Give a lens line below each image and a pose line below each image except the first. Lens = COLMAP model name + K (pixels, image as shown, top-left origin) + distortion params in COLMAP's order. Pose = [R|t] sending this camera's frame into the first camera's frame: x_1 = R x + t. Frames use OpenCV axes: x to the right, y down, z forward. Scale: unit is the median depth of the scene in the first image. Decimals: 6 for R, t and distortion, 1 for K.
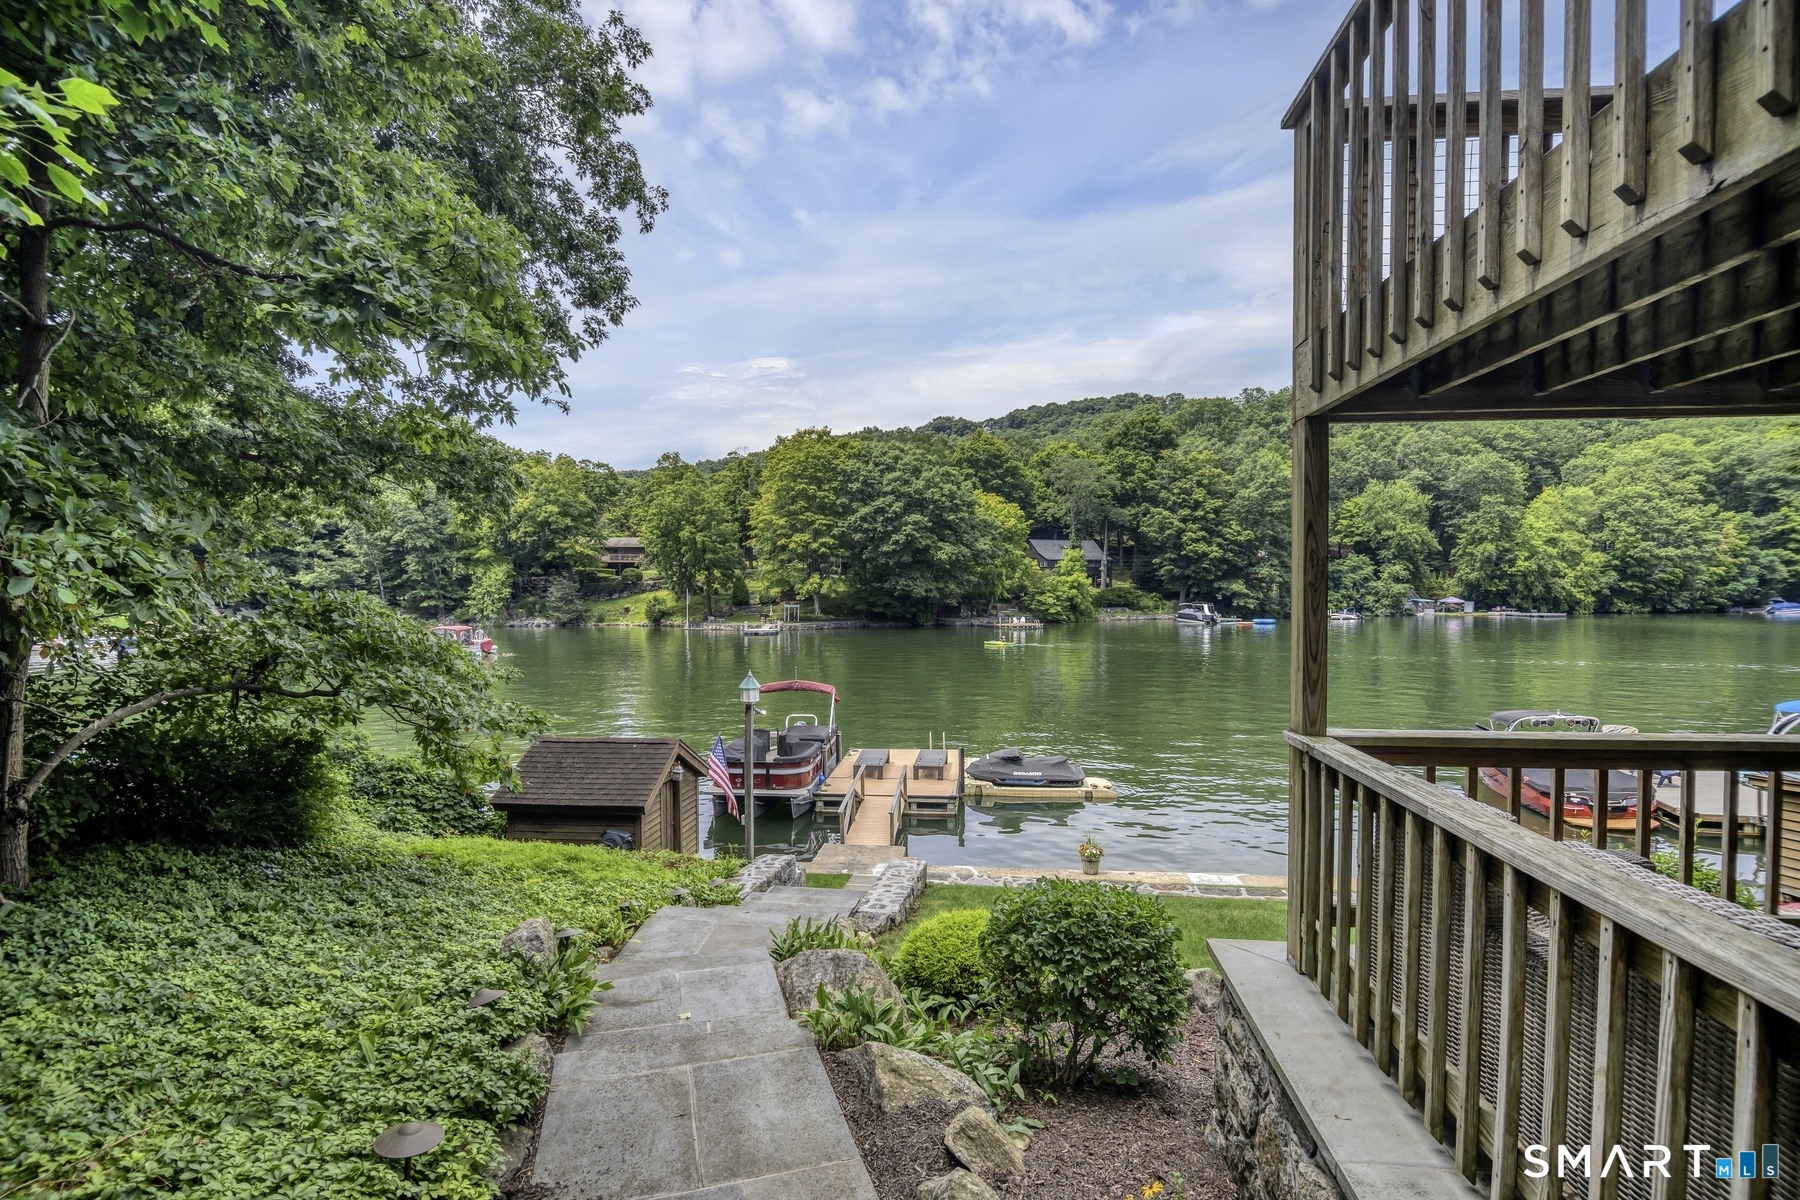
lens RADIAL K [[862.7, 0, 886.5], [0, 862.7, 611.6], [0, 0, 1]] dist [0.001681, -0.011941]
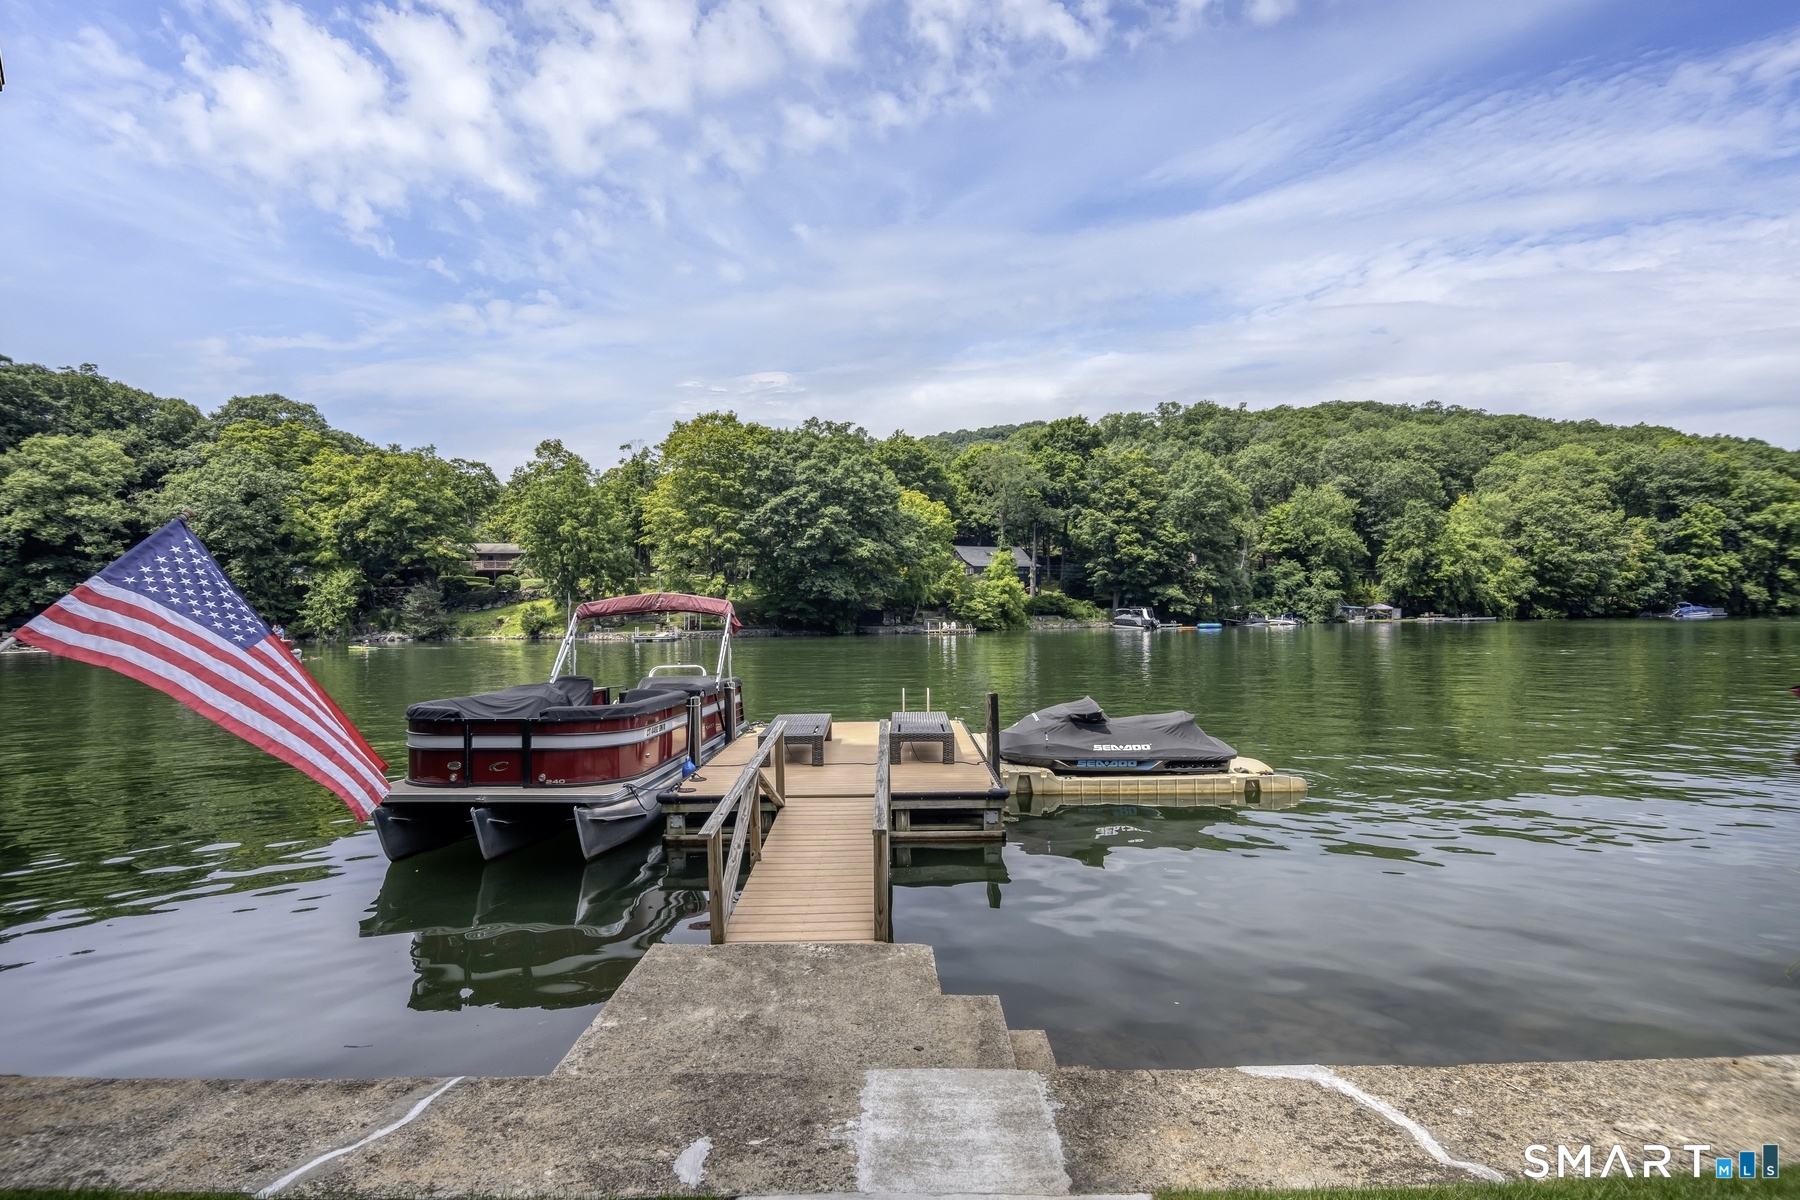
lens RADIAL K [[862.7, 0, 886.5], [0, 862.7, 611.6], [0, 0, 1]] dist [0.001681, -0.011941]
pose [[0.994715, -0.008403, 0.102334, -0.003082], [0.012080, 0.999302, -0.035361, 0.023569], [-0.101965, 0.036410, 0.994121, 0.098266]]
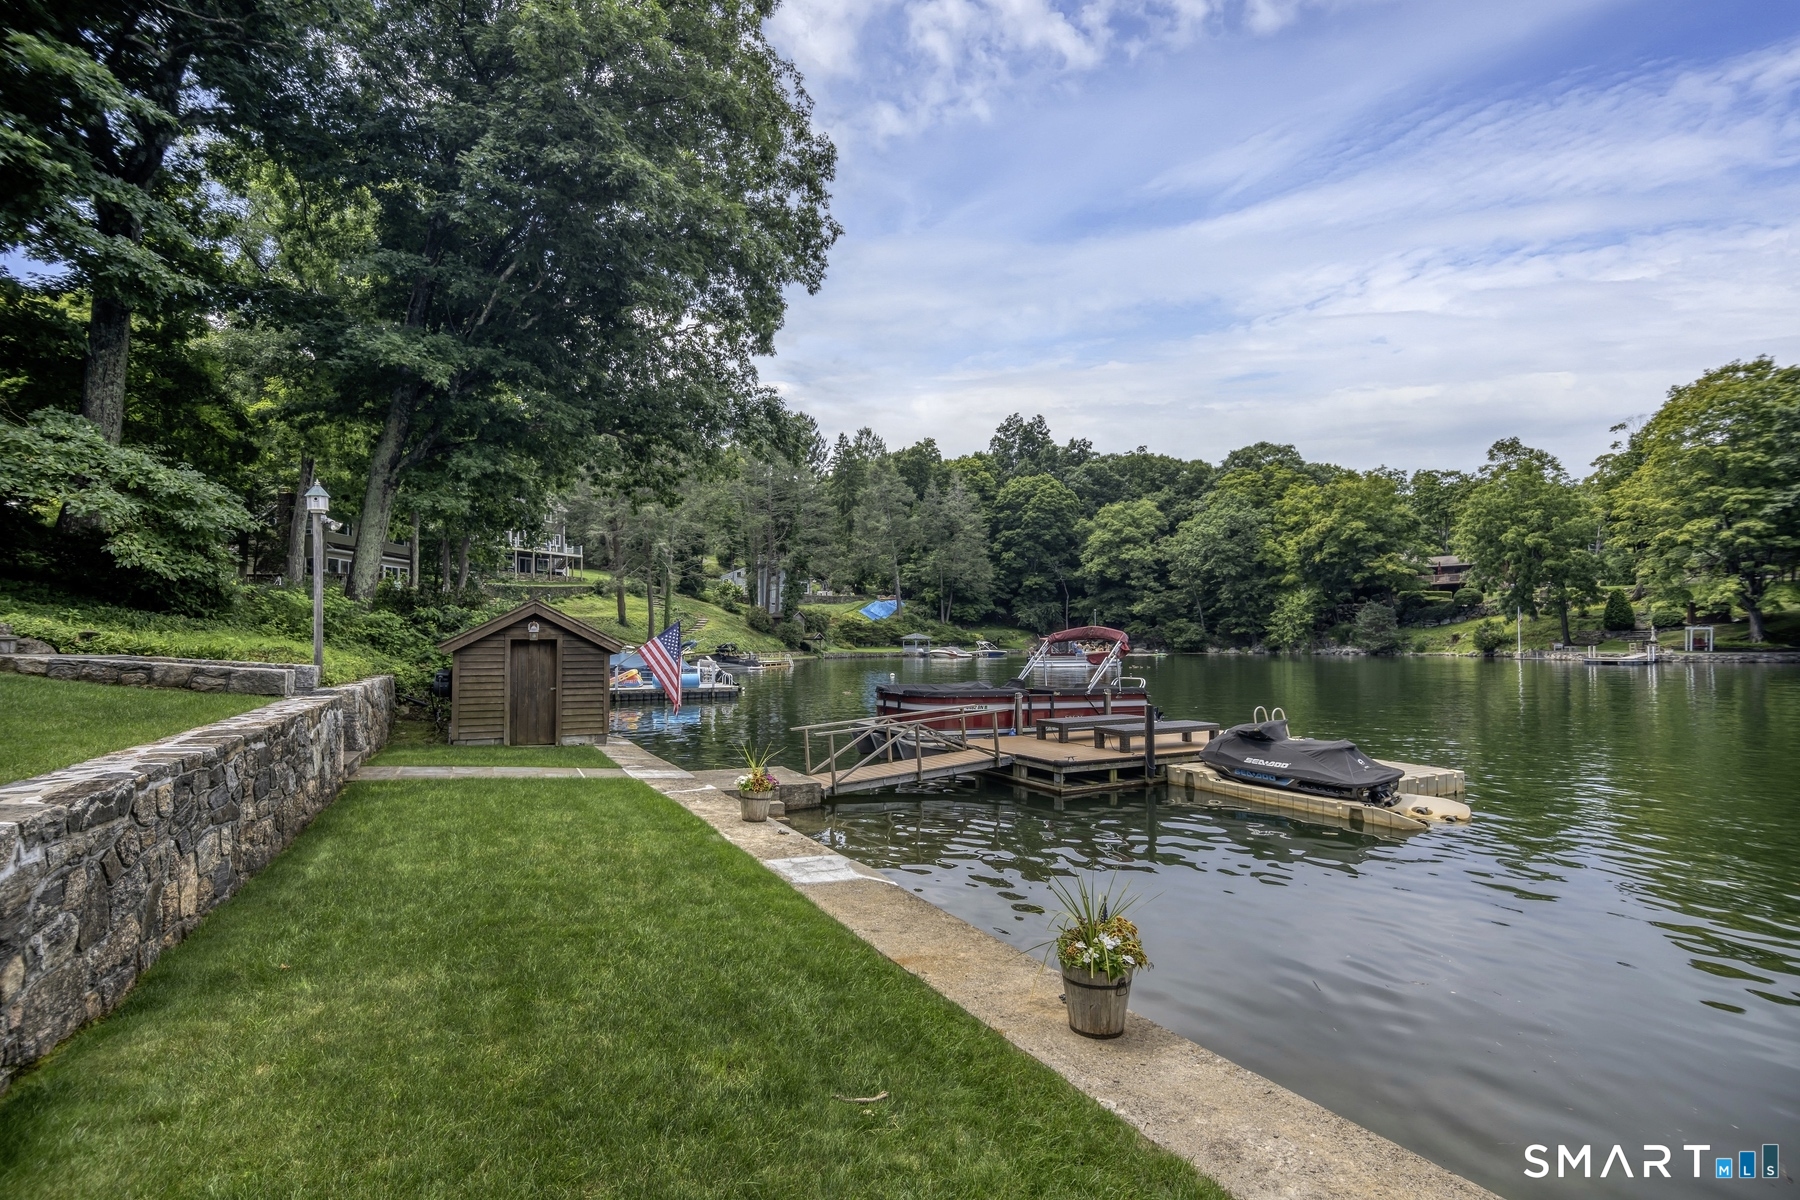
lens RADIAL K [[862.7, 0, 886.5], [0, 862.7, 611.6], [0, 0, 1]] dist [0.001681, -0.011941]
pose [[0.549296, -0.023792, -0.835289, 0.092142], [-0.023138, 0.998778, -0.043665, 0.022167], [0.835307, 0.043312, 0.548075, 0.089233]]
